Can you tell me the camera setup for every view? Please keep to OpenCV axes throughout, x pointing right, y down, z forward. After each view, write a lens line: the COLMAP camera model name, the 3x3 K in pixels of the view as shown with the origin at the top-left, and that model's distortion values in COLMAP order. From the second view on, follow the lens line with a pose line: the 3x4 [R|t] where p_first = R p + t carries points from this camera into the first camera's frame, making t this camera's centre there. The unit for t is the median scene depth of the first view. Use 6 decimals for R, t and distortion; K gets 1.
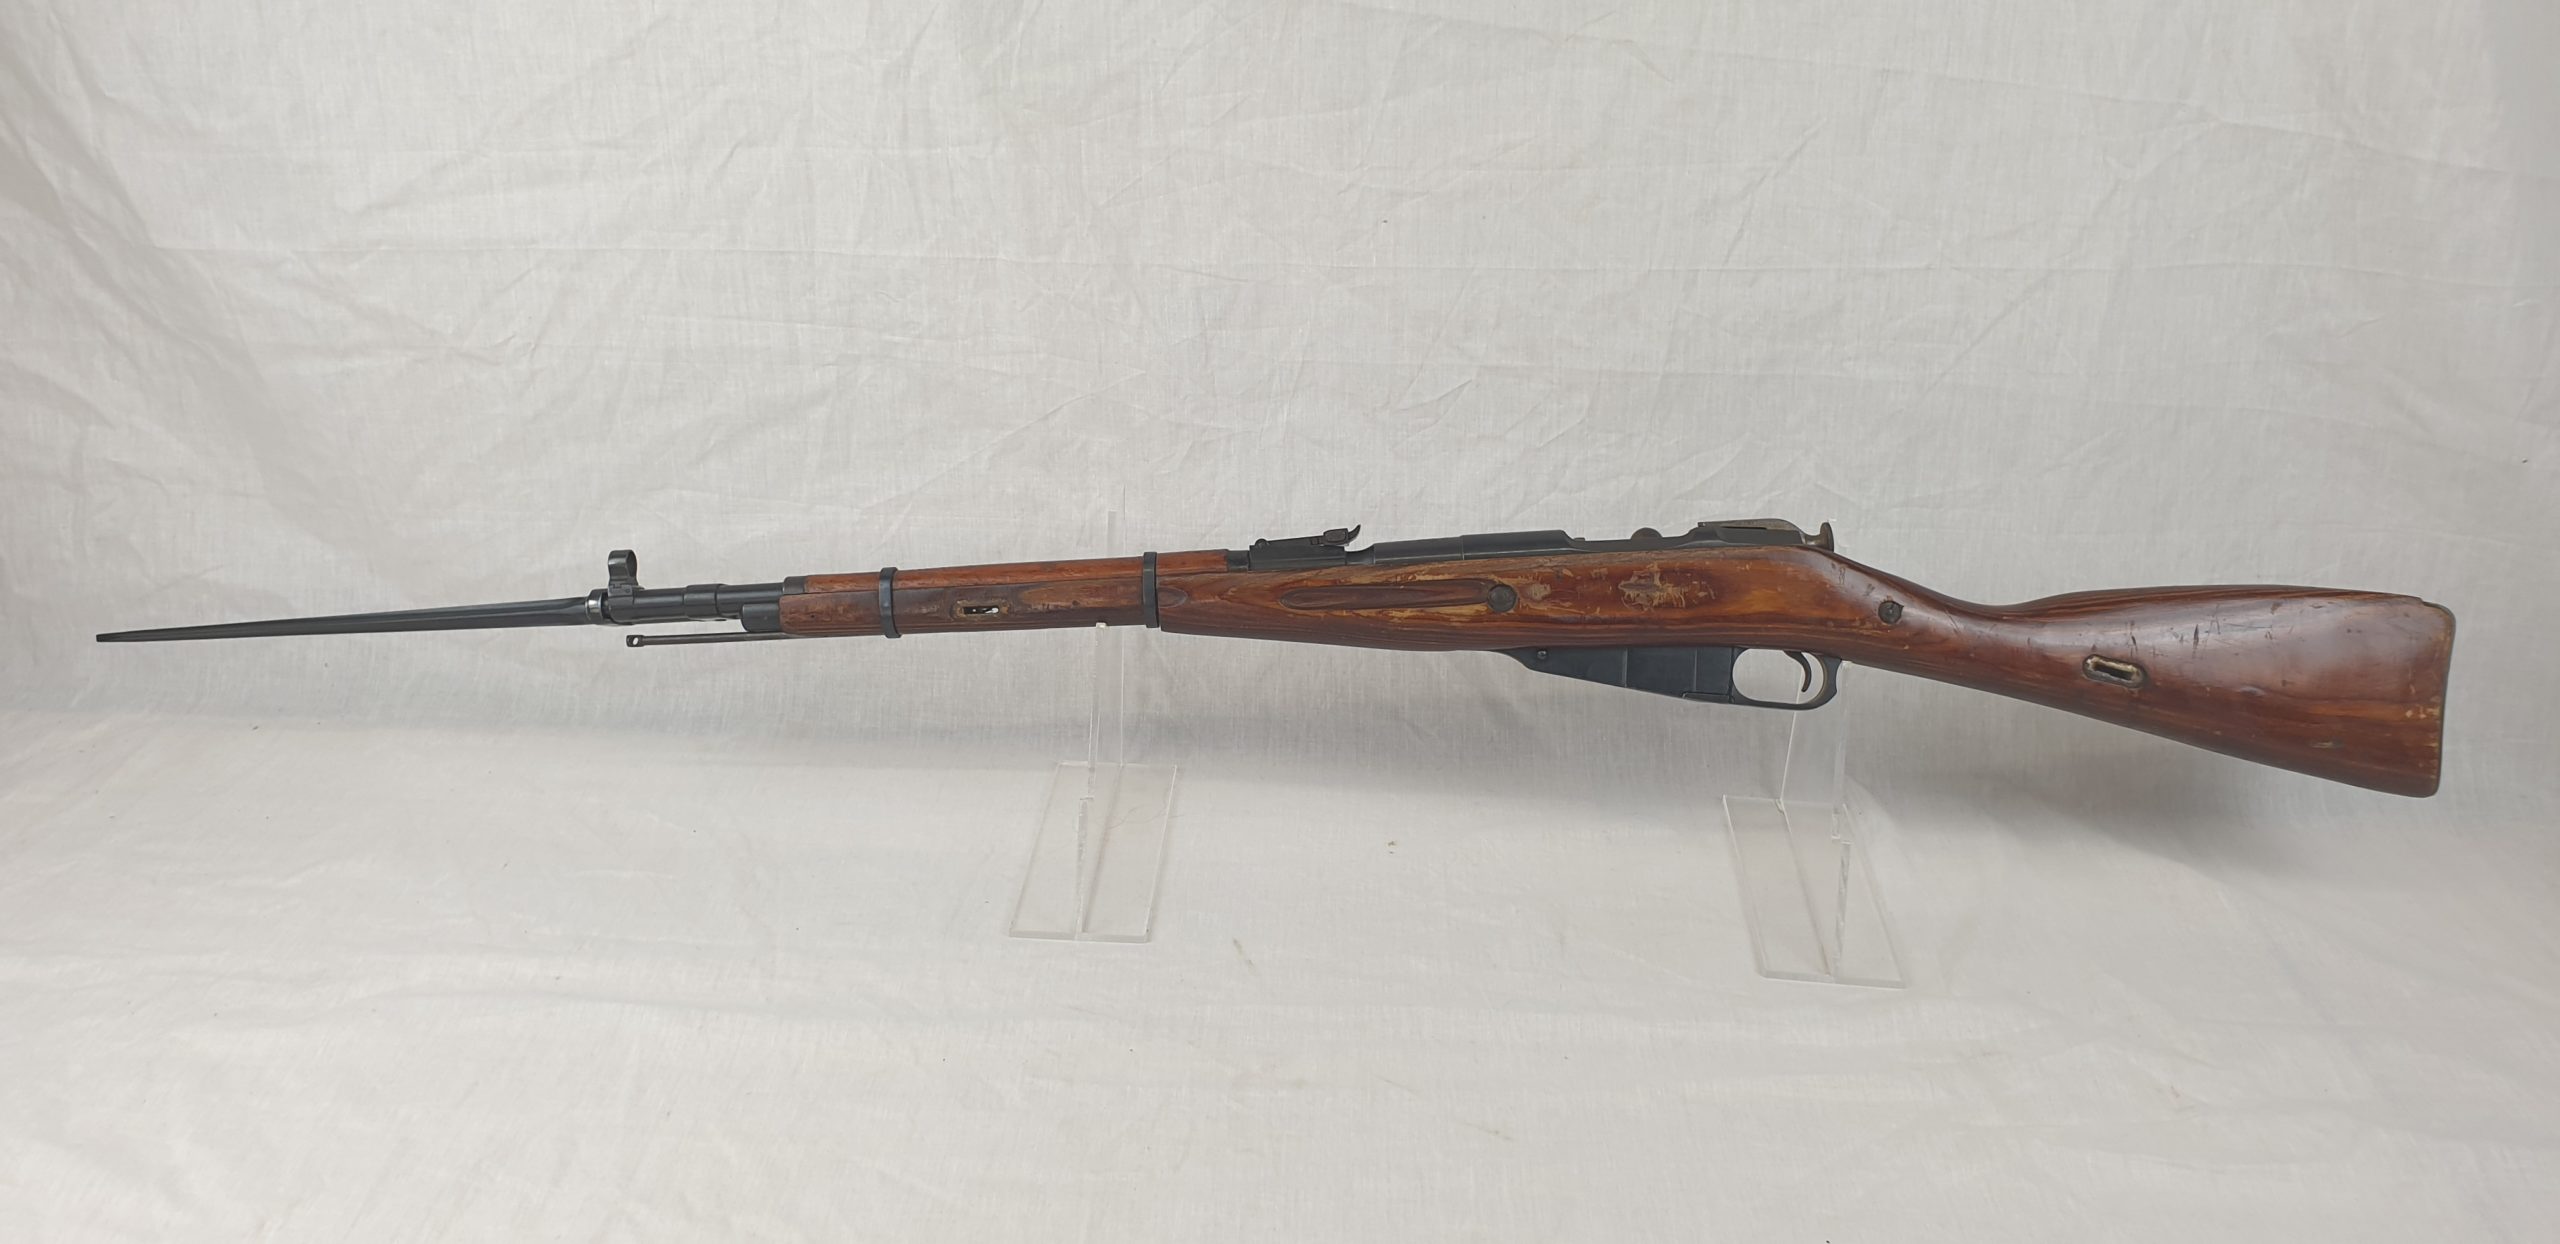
lens RADIAL K [[2050.0, 0, 1321.3], [0, 2050.0, 555.2], [0, 0, 1]] dist [0.012236, 0.095375]
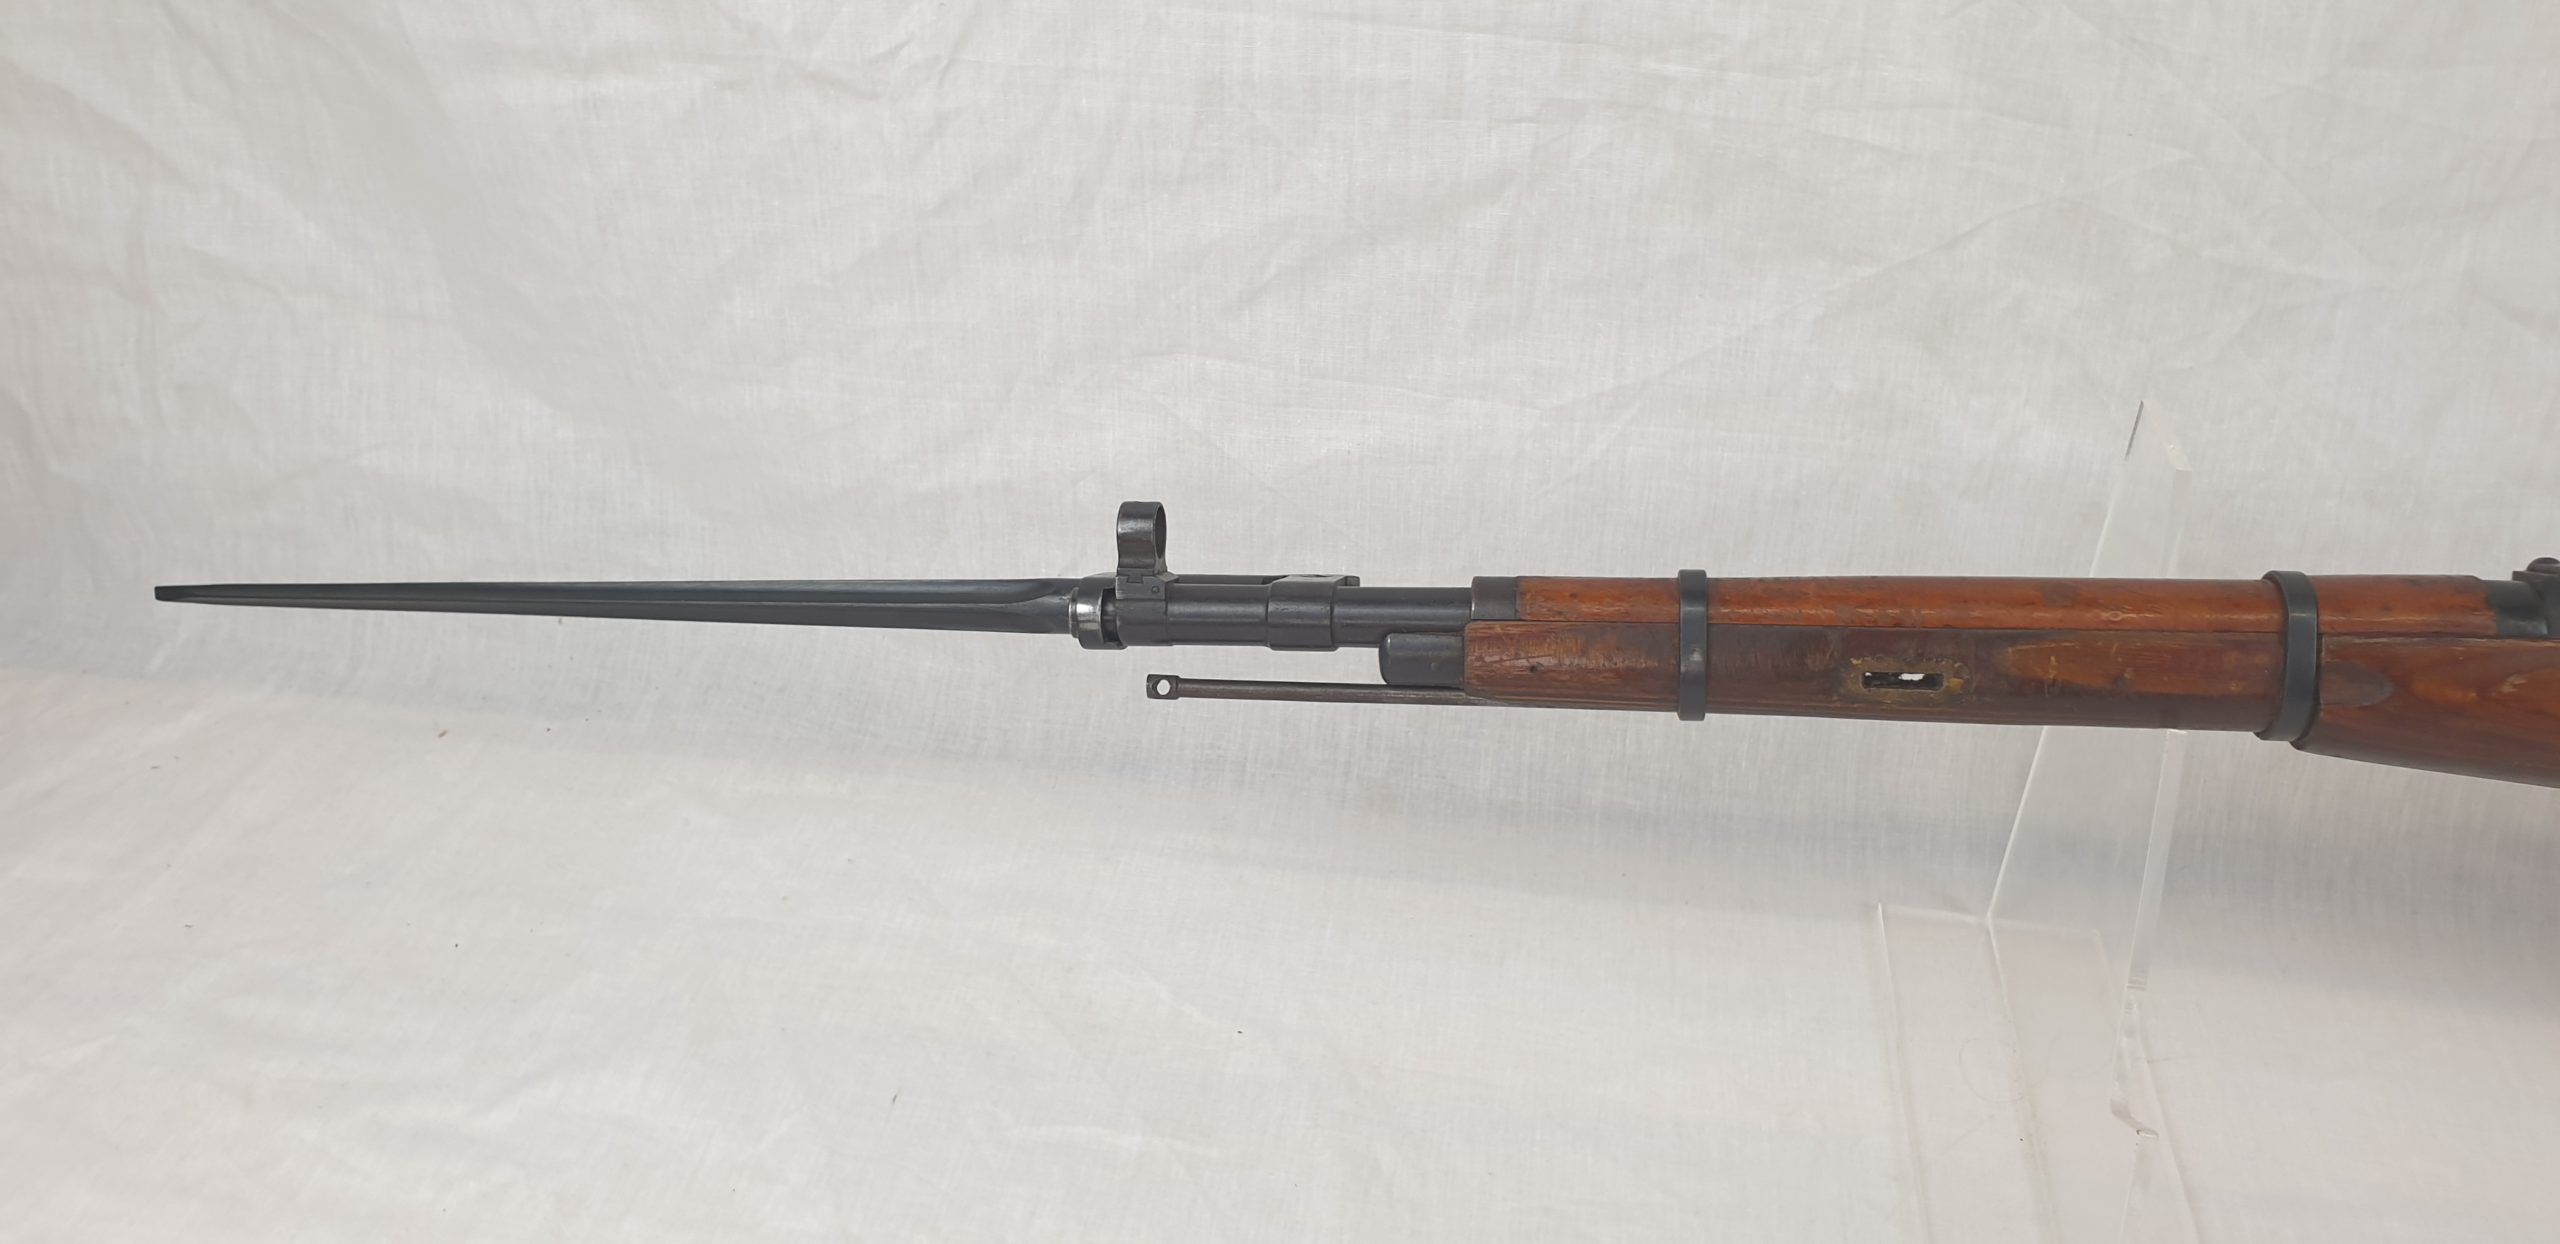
lens RADIAL K [[2077.5, 0, 1326.6], [0, 2077.5, 612.6], [0, 0, 1]] dist [0.056112, -0.001648]
pose [[0.994069, 0.056823, -0.092725, -0.230835], [-0.043869, 0.989709, 0.136205, -0.041493], [0.099510, -0.131329, 0.986332, 0.478456]]
